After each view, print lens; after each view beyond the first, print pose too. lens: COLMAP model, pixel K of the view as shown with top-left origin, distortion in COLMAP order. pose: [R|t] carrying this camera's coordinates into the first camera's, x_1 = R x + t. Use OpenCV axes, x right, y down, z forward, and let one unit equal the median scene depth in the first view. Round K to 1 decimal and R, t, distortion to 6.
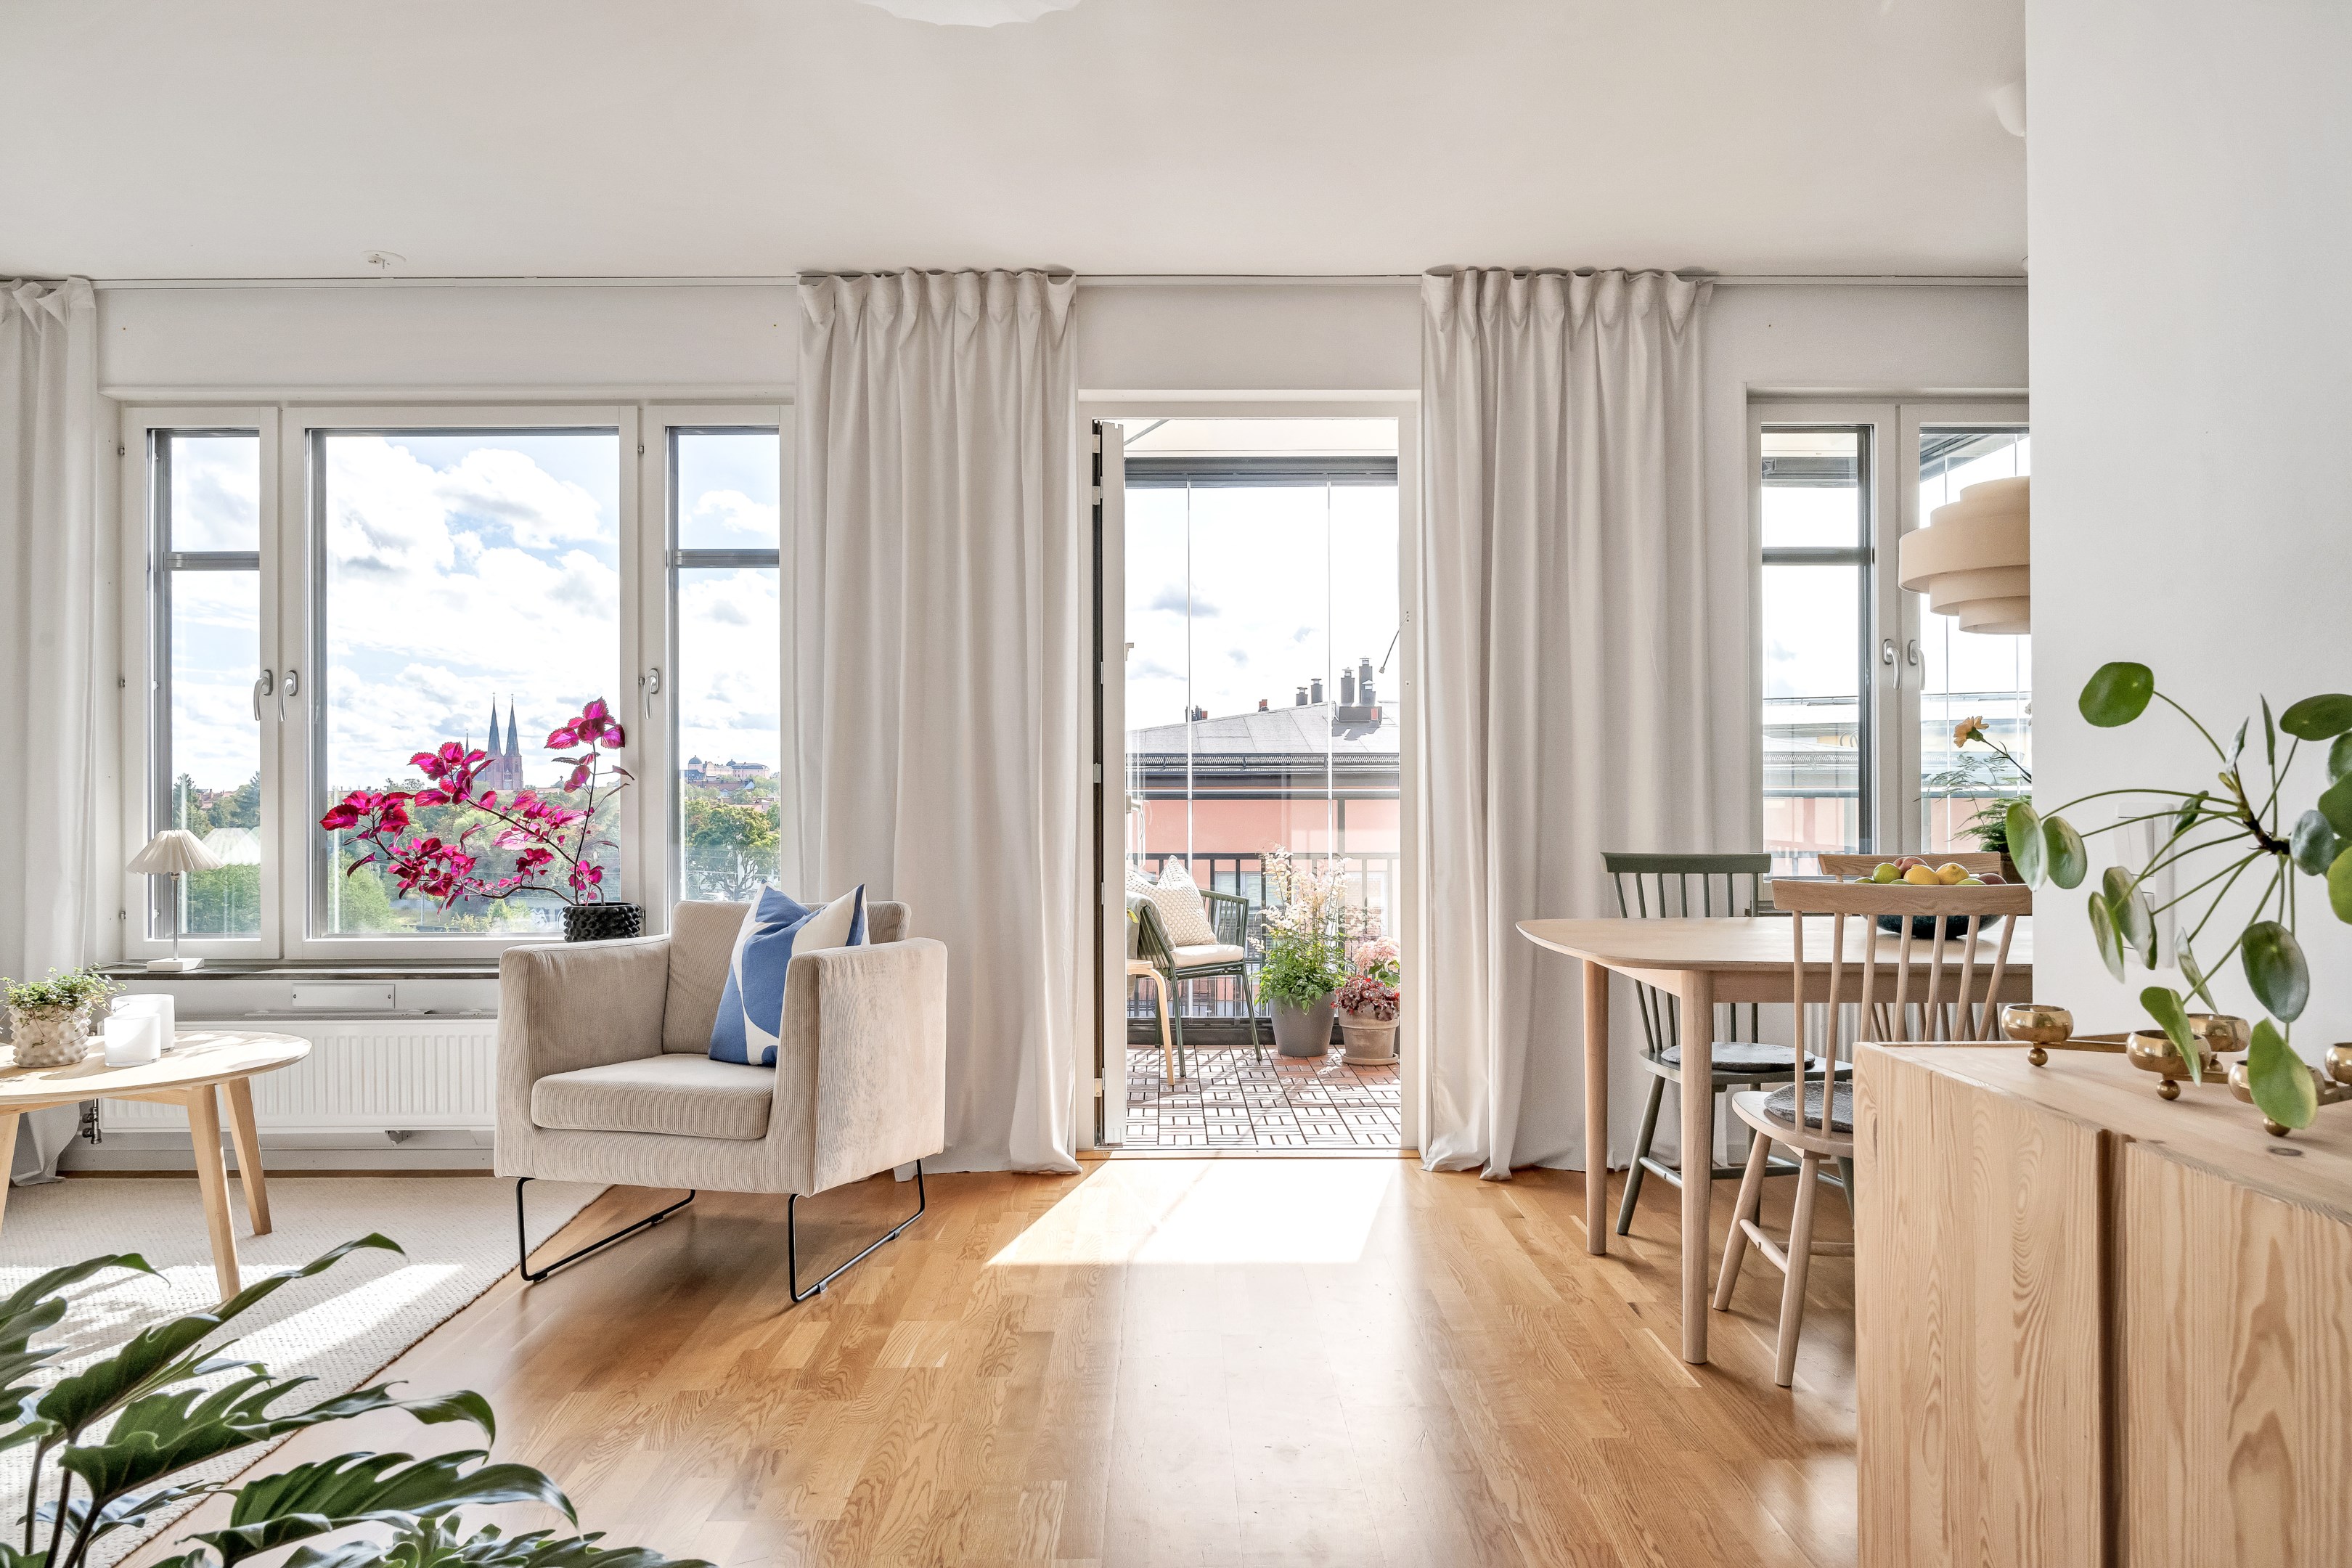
lens RADIAL K [[1580.7, 0, 1176.0], [0, 1580.7, 784.0], [0, 0, 1]] dist [-0.004866, -0.001427]
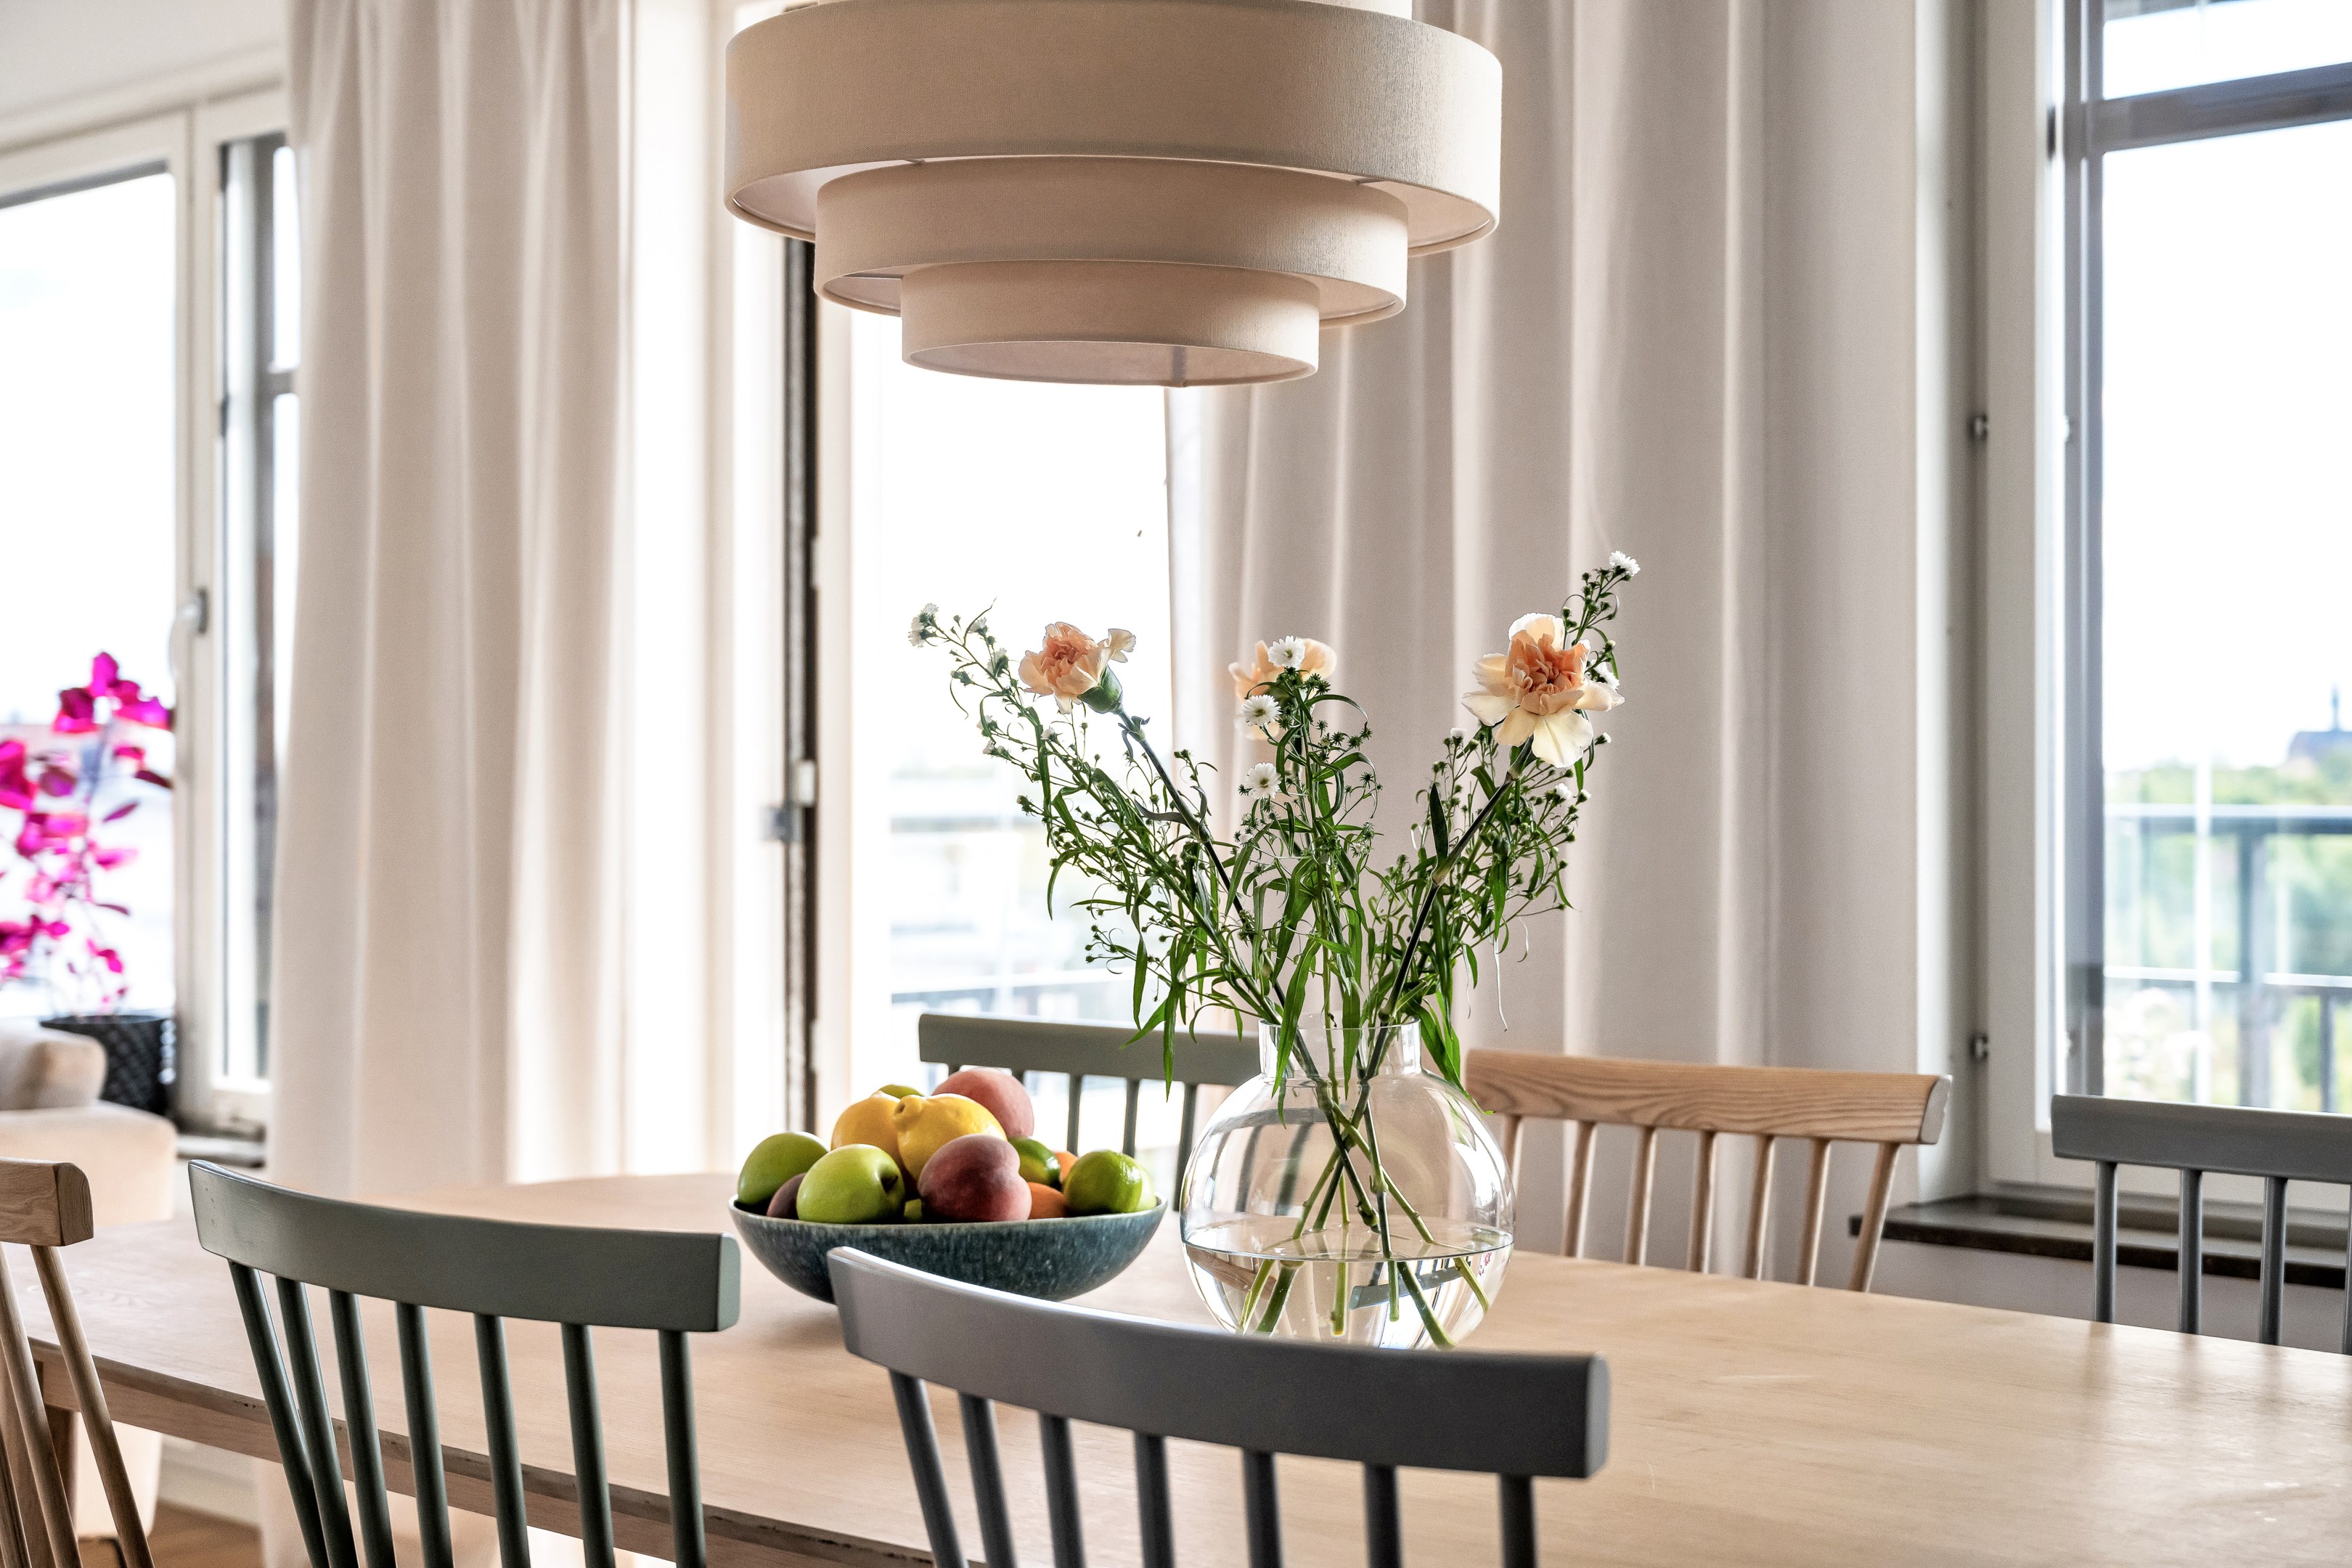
lens RADIAL K [[3394.1, 0, 1176.0], [0, 3394.1, 784.0], [0, 0, 1]] dist [0.012654, 0.014772]
pose [[0.729253, 0.007097, -0.684207, 0.744934], [0.000749, 0.999937, 0.011171, -0.019055], [0.684244, -0.008659, 0.729202, 0.379672]]
